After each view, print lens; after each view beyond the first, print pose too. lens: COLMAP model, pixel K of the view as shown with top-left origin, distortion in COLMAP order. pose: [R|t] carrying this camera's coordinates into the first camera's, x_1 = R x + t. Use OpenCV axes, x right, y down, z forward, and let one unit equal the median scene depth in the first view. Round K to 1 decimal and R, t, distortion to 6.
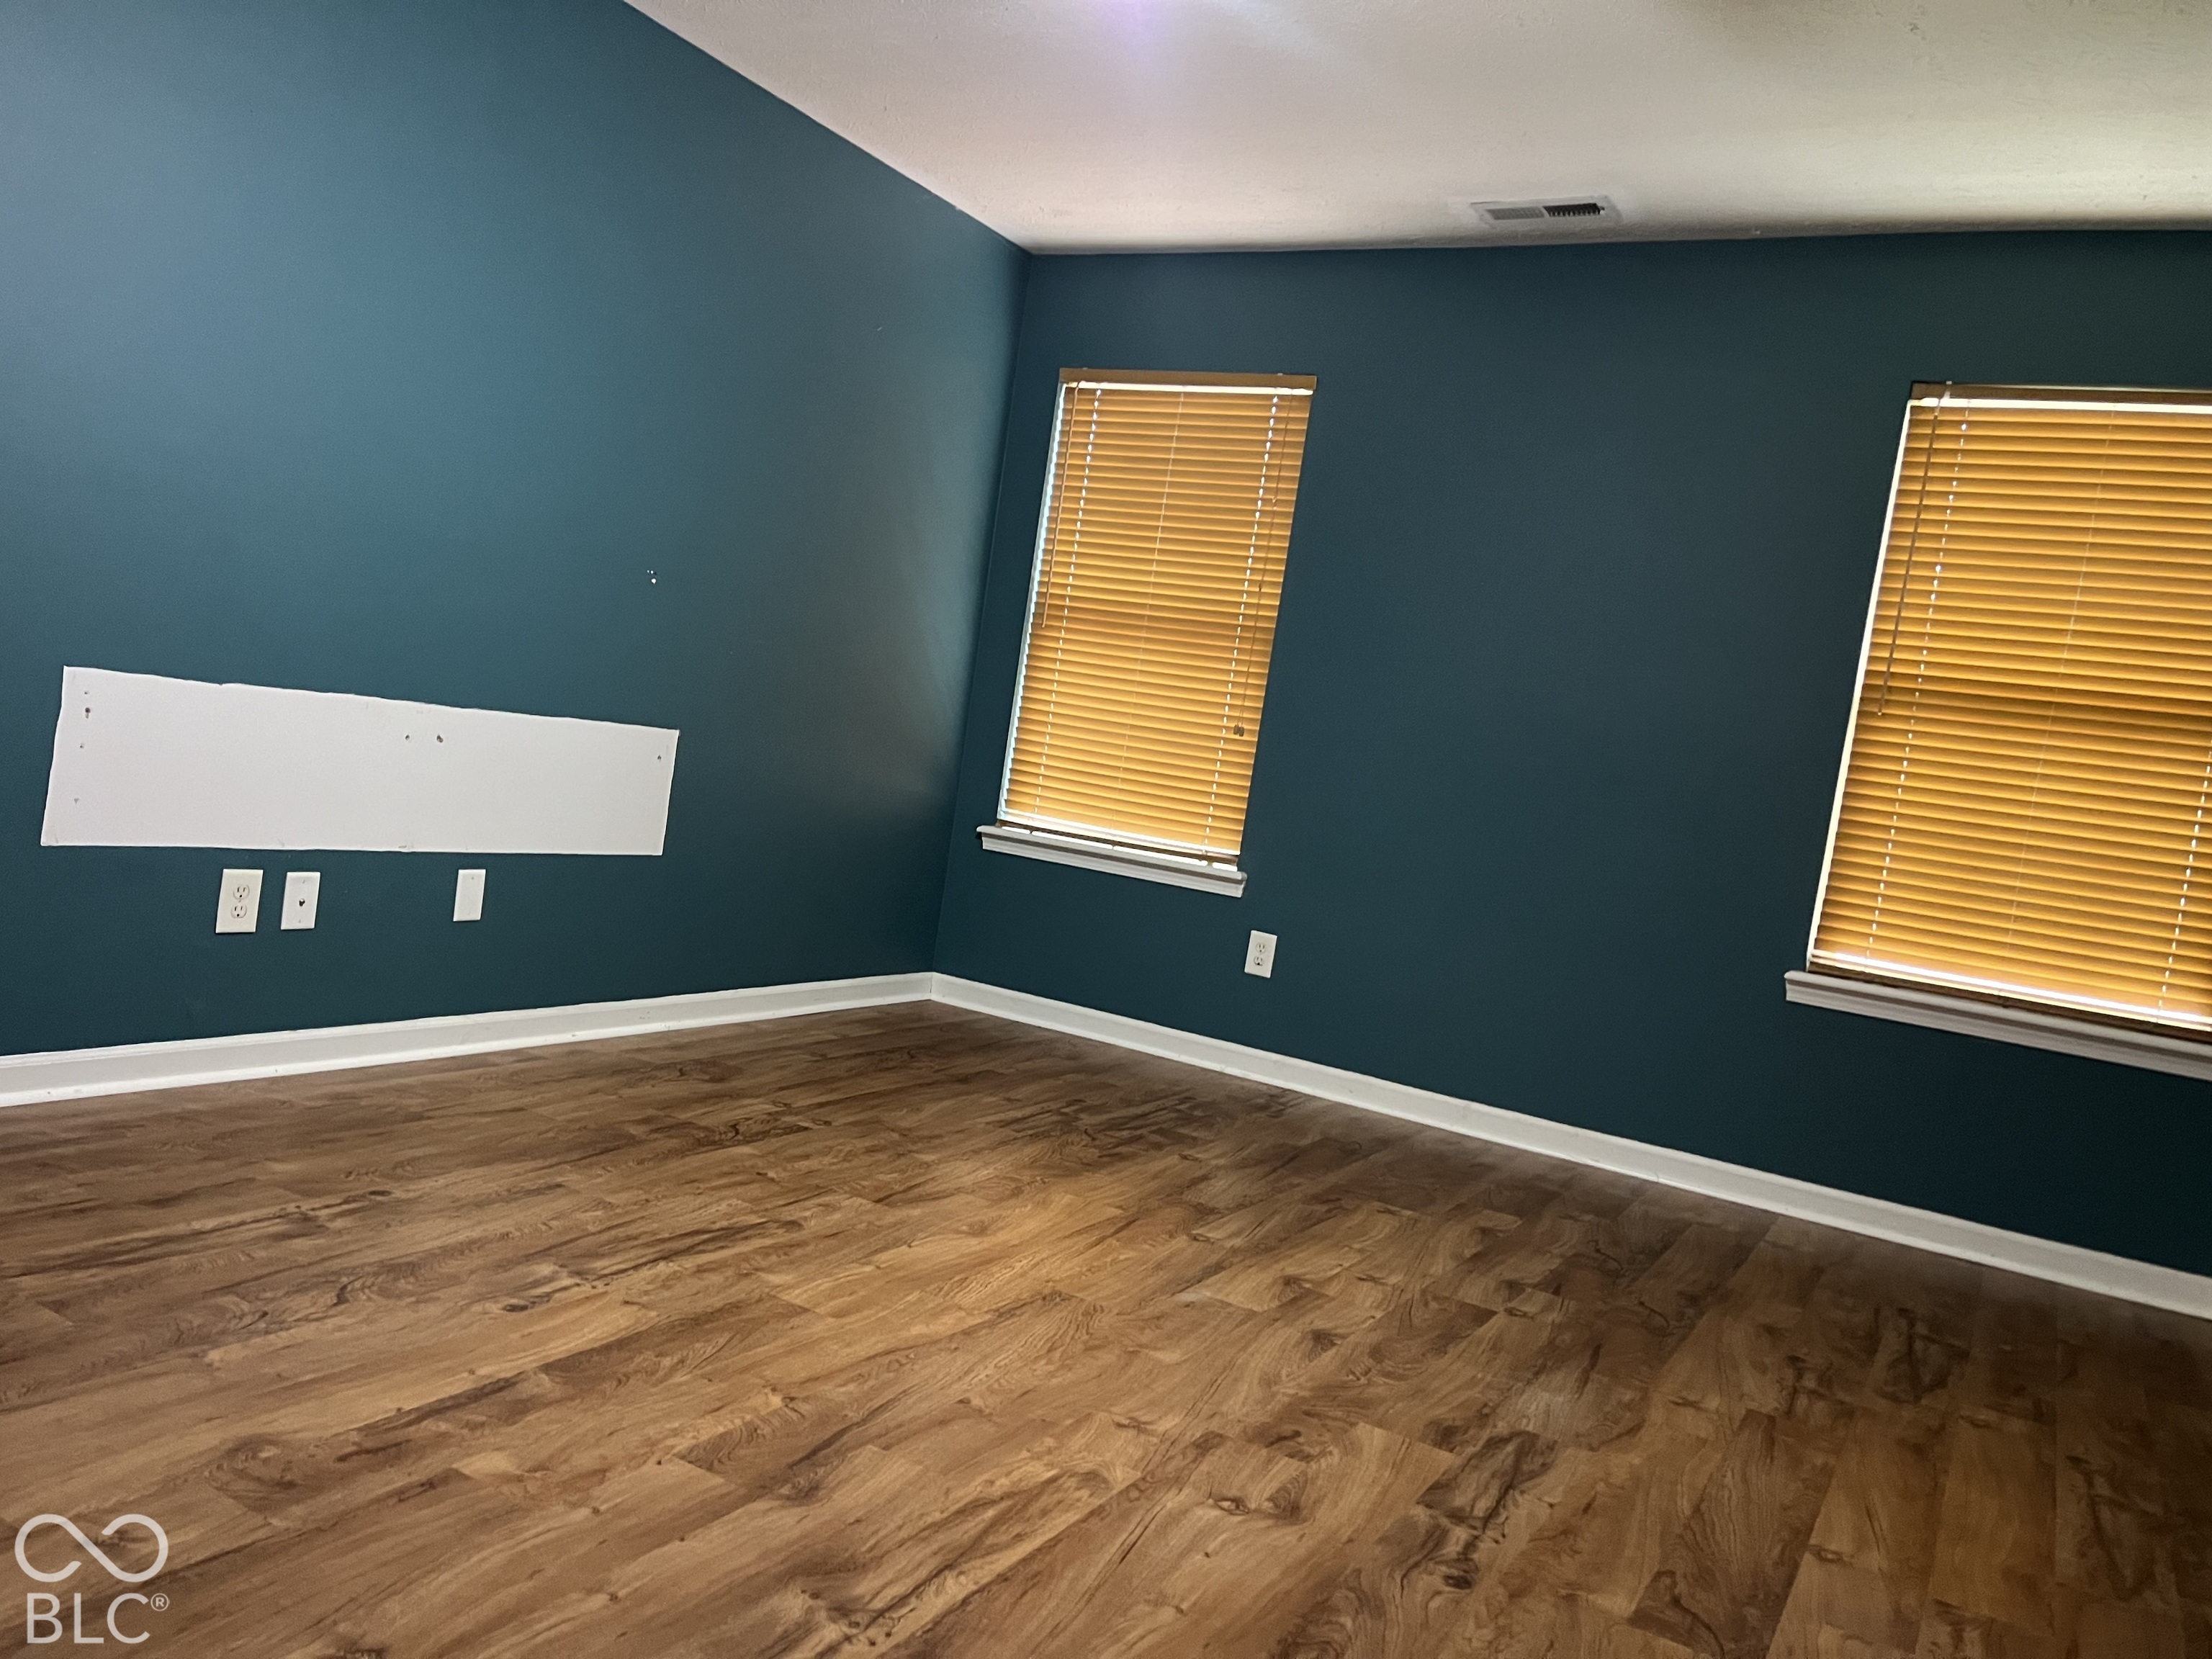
lens RADIAL K [[1688.3, 0, 1096.3], [0, 1688.3, 827.9], [0, 0, 1]] dist [0.103138, -0.140519]
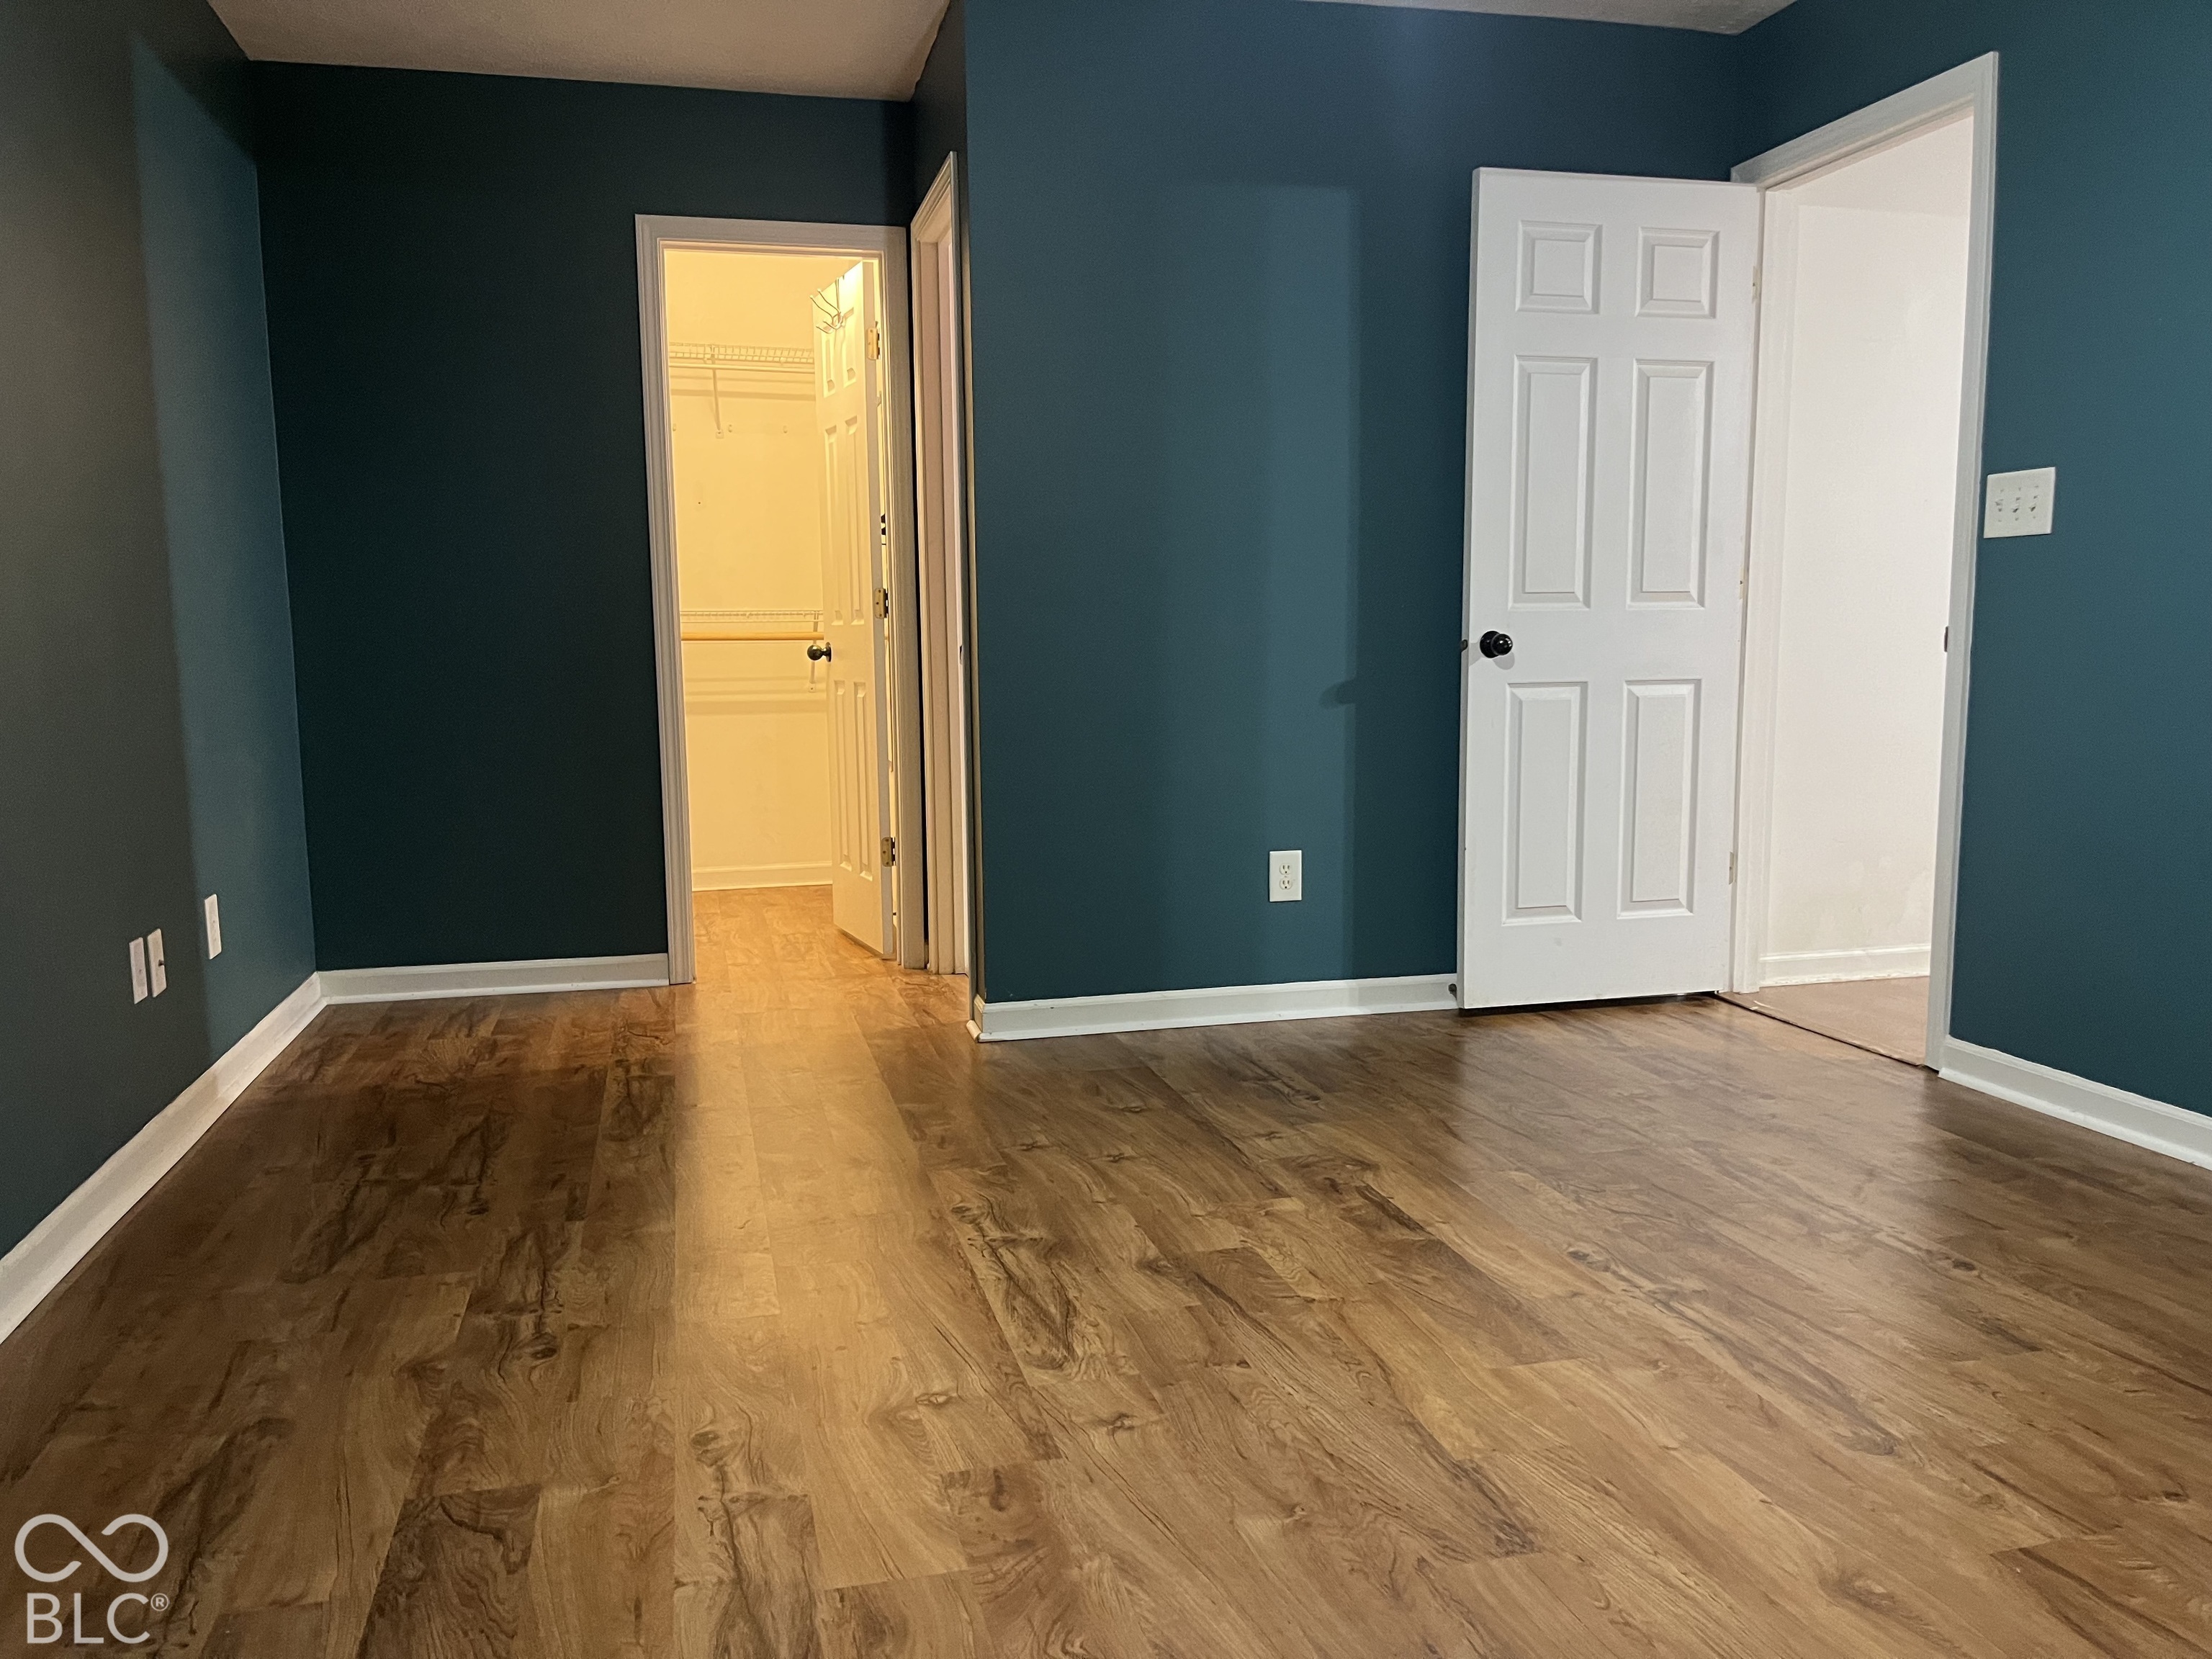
lens RADIAL K [[1688.3, 0, 1096.3], [0, 1688.3, 827.9], [0, 0, 1]] dist [0.103138, -0.140519]
pose [[-0.722239, -0.058443, -0.689170, 0.676452], [-0.127747, 0.990552, 0.049876, -0.000955], [0.679744, 0.124061, -0.722881, 1.633394]]
